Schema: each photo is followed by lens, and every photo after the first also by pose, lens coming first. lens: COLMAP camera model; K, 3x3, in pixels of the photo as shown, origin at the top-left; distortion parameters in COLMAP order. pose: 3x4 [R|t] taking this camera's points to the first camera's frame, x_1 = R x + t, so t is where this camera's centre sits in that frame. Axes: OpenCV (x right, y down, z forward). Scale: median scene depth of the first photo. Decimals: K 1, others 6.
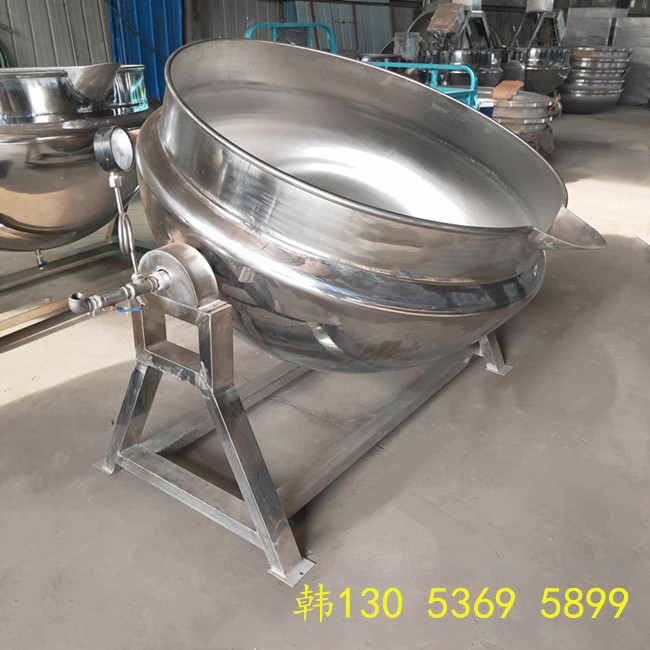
lens RADIAL K [[647.5, 0, 324.9], [0, 647.5, 324.6], [0, 0, 1]] dist [0.009405, 0.000000]
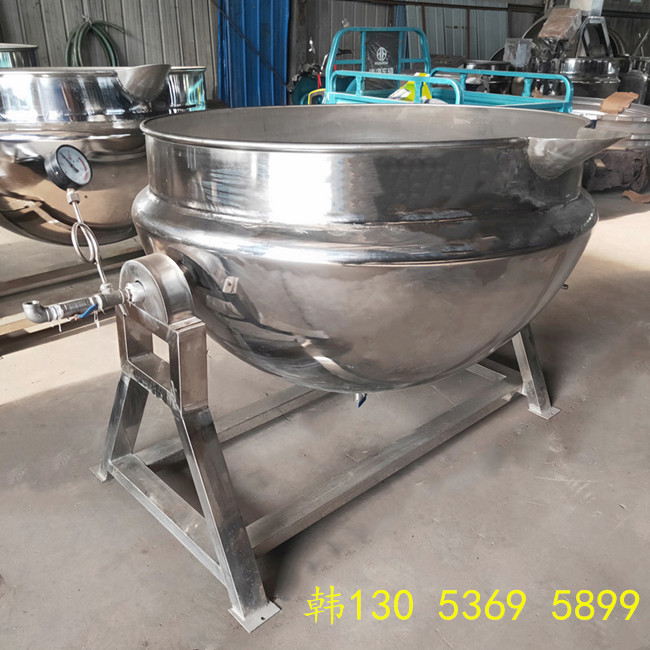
lens RADIAL K [[647.0, 0, 325.0], [0, 647.0, 325.4], [0, 0, 1]] dist [0.018081, 0.000000]
pose [[0.984242, 0.083984, -0.155610, 0.109056], [-0.084888, 0.996390, 0.000836, -0.027499], [0.155118, 0.012386, 0.987818, 0.064420]]
